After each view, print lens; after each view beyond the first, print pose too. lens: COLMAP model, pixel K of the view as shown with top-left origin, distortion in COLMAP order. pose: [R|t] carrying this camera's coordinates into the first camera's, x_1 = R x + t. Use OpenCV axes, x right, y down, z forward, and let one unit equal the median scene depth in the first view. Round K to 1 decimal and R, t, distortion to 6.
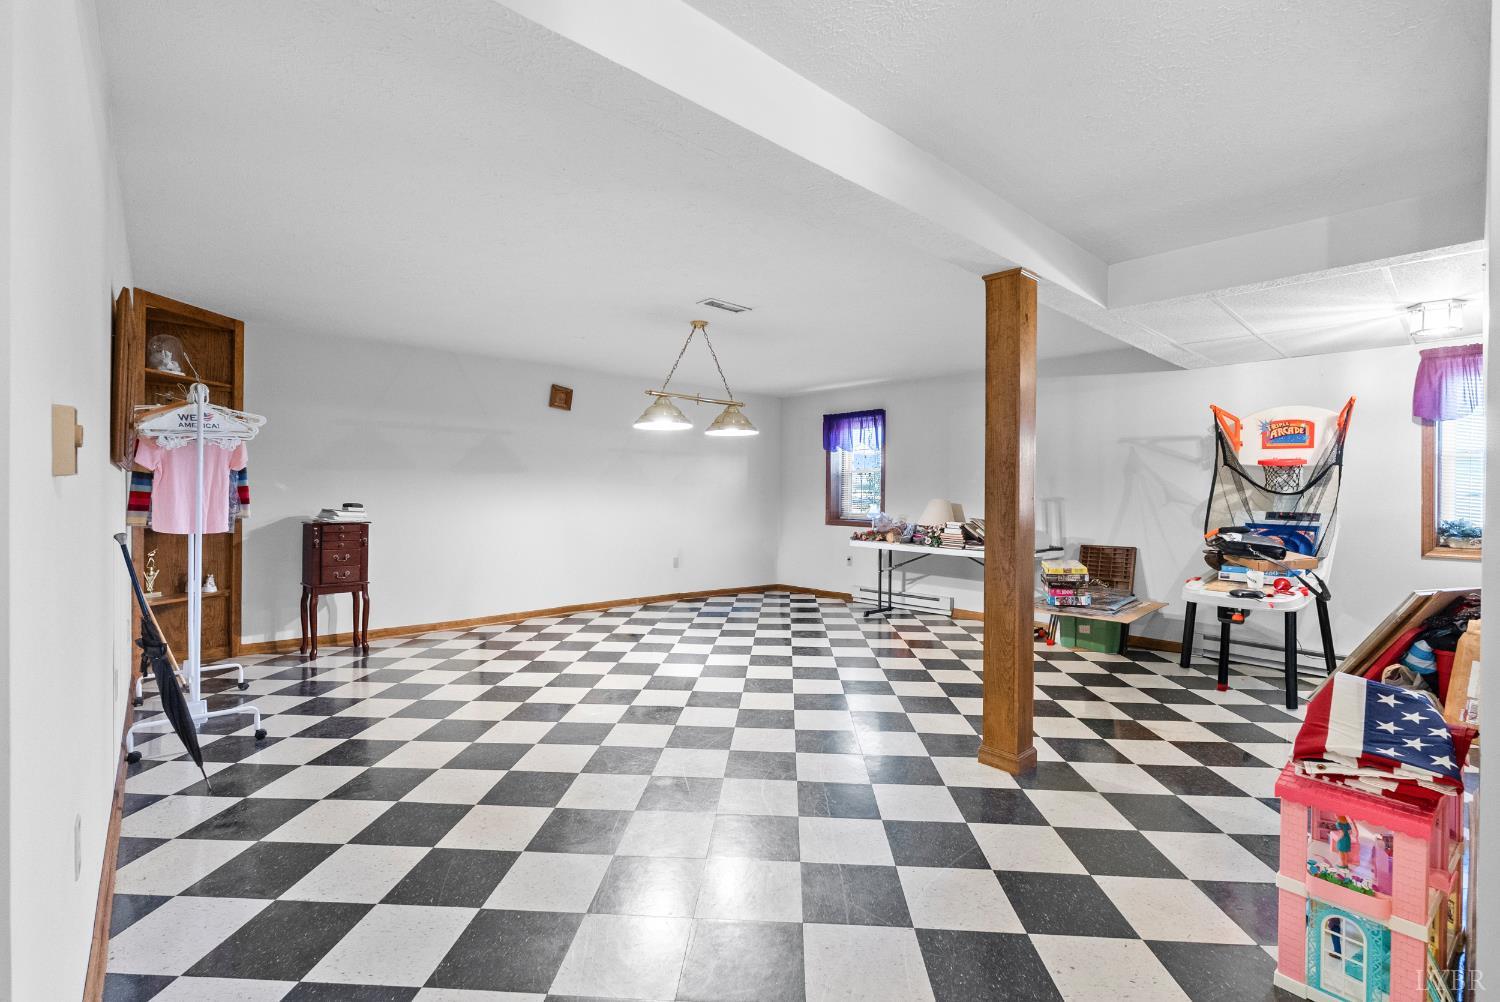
lens RADIAL K [[663.2, 0, 743.5], [0, 663.2, 498.1], [0, 0, 1]] dist [-0.002976, -0.000035]
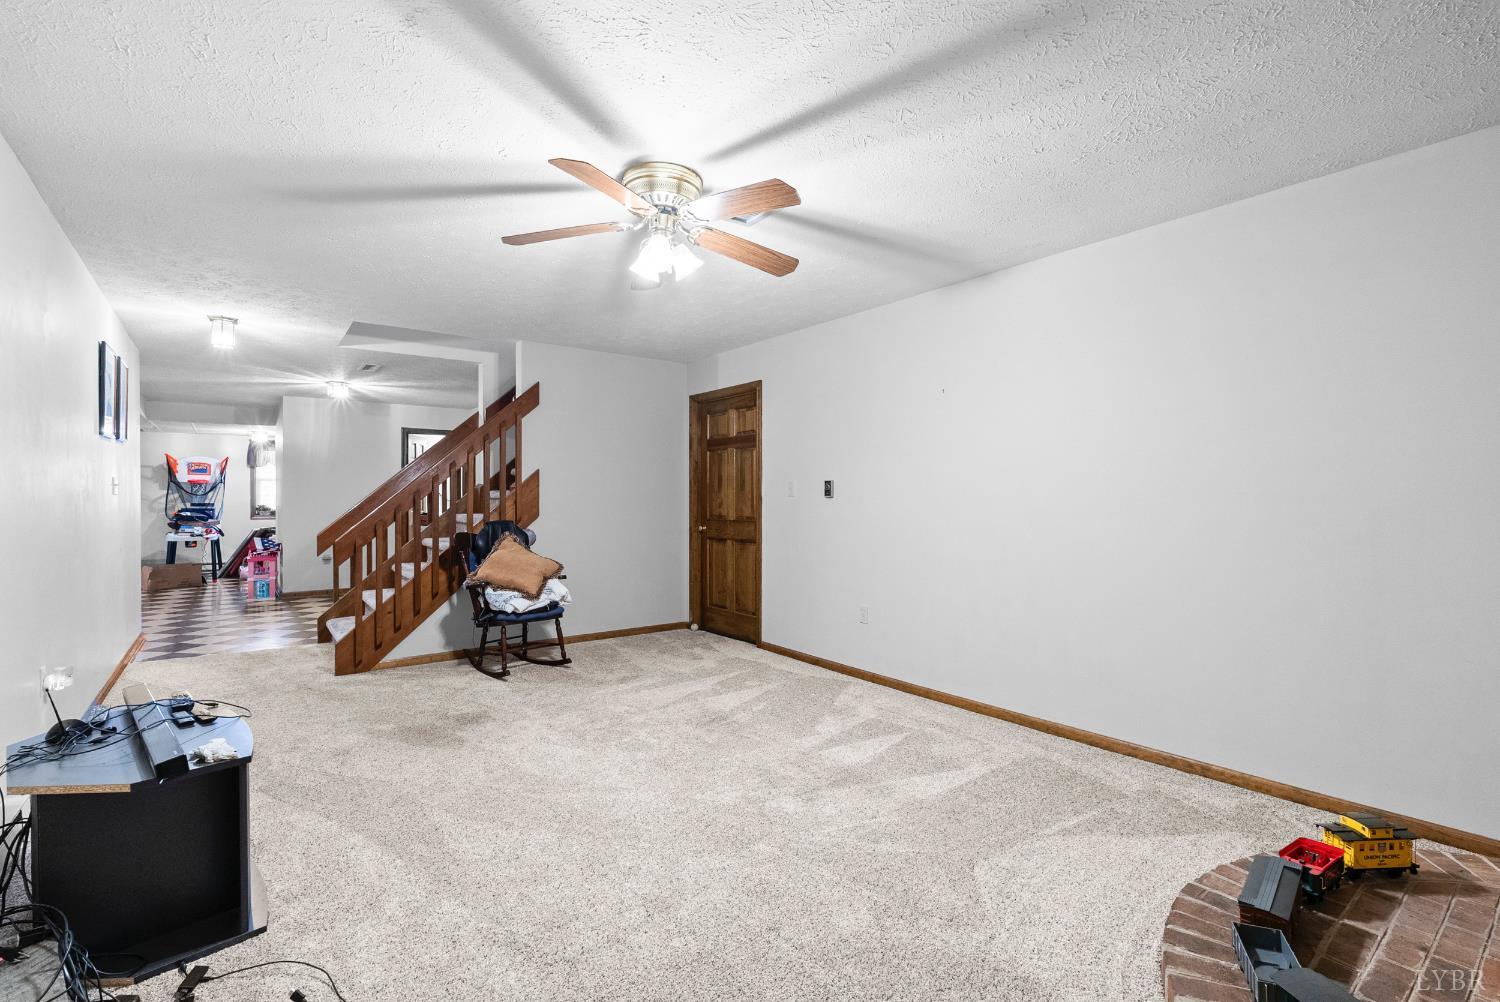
lens RADIAL K [[663.2, 0, 742.6], [0, 663.2, 495.6], [0, 0, 1]] dist [-0.002976, -0.000035]
pose [[0.077538, -0.008230, 0.996955, -1.355619], [0.002408, 0.999965, 0.008068, -0.018946], [-0.996986, 0.001775, 0.077555, -1.081140]]
